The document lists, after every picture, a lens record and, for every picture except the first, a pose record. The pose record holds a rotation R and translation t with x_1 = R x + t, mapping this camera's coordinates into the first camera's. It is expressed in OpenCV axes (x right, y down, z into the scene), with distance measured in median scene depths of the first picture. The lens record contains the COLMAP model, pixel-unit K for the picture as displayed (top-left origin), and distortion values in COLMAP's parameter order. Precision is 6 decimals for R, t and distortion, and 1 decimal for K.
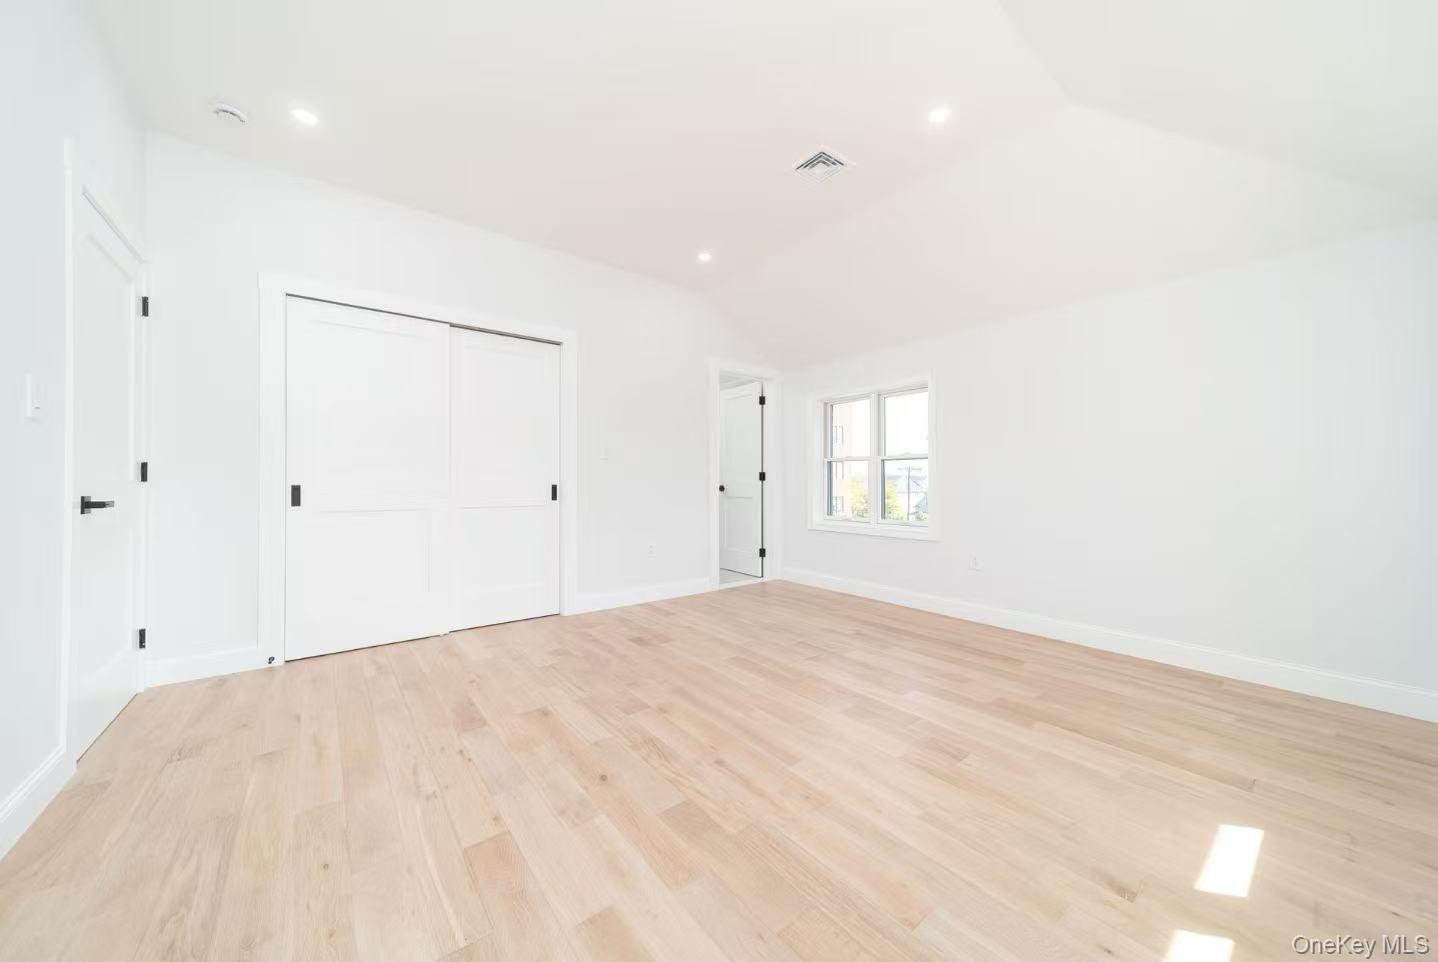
lens RADIAL K [[508.8, 0, 721.9], [0, 508.8, 479.8], [0, 0, 1]] dist [0.003270, 0.000329]
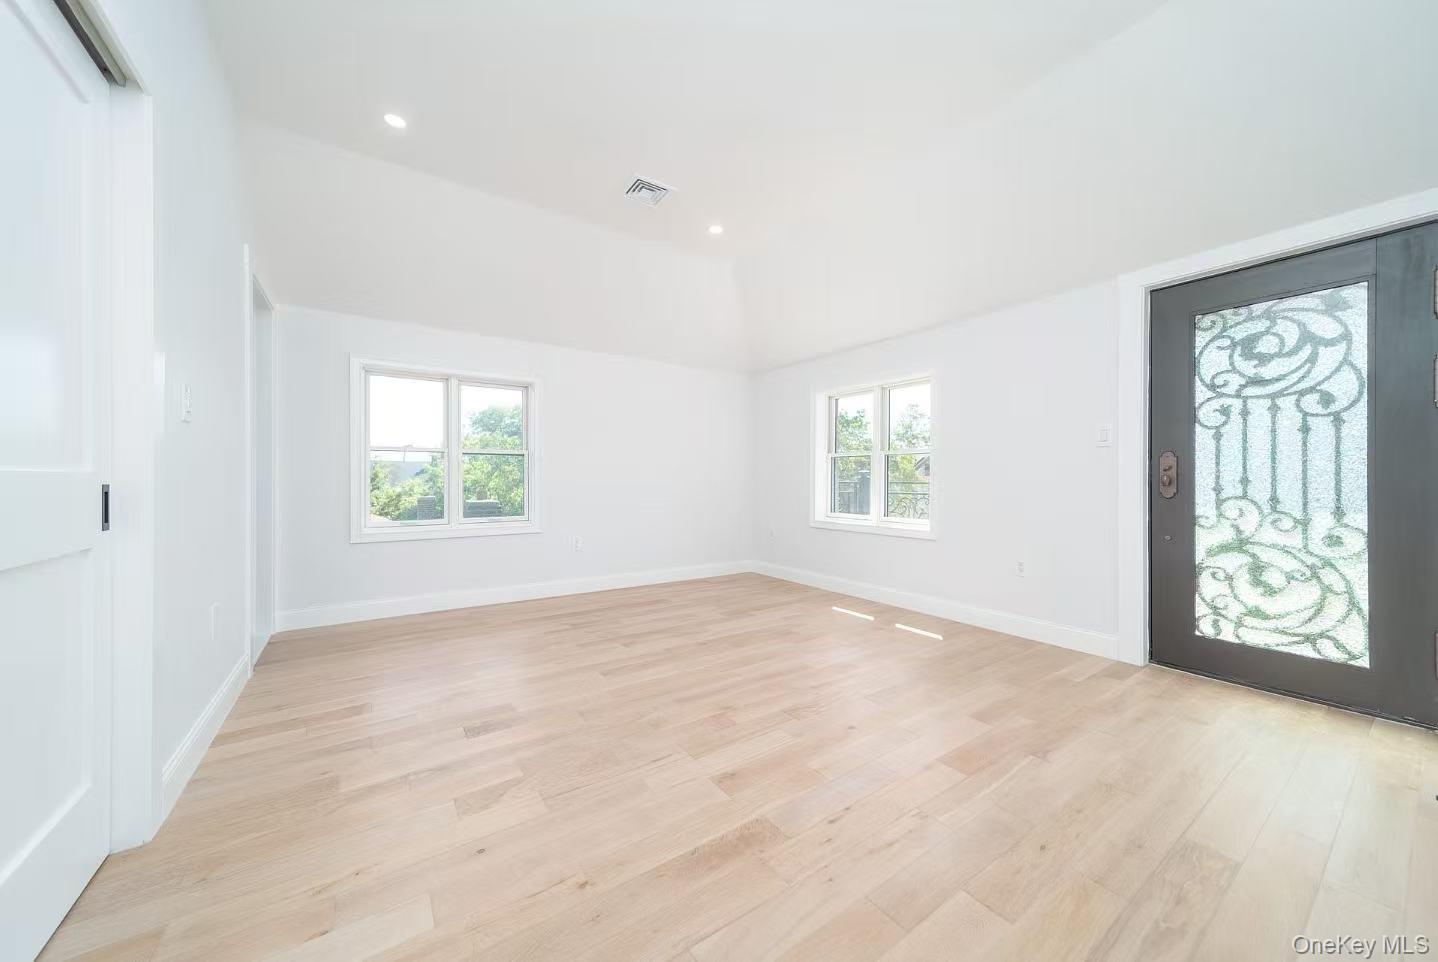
lens RADIAL K [[508.8, 0, 721.7], [0, 508.8, 476.6], [0, 0, 1]] dist [0.003270, 0.000329]
pose [[0.056171, 0.002284, 0.998419, -1.127802], [-0.006066, 0.999980, -0.001947, 0.003518], [-0.998403, -0.005947, 0.056184, 0.973621]]
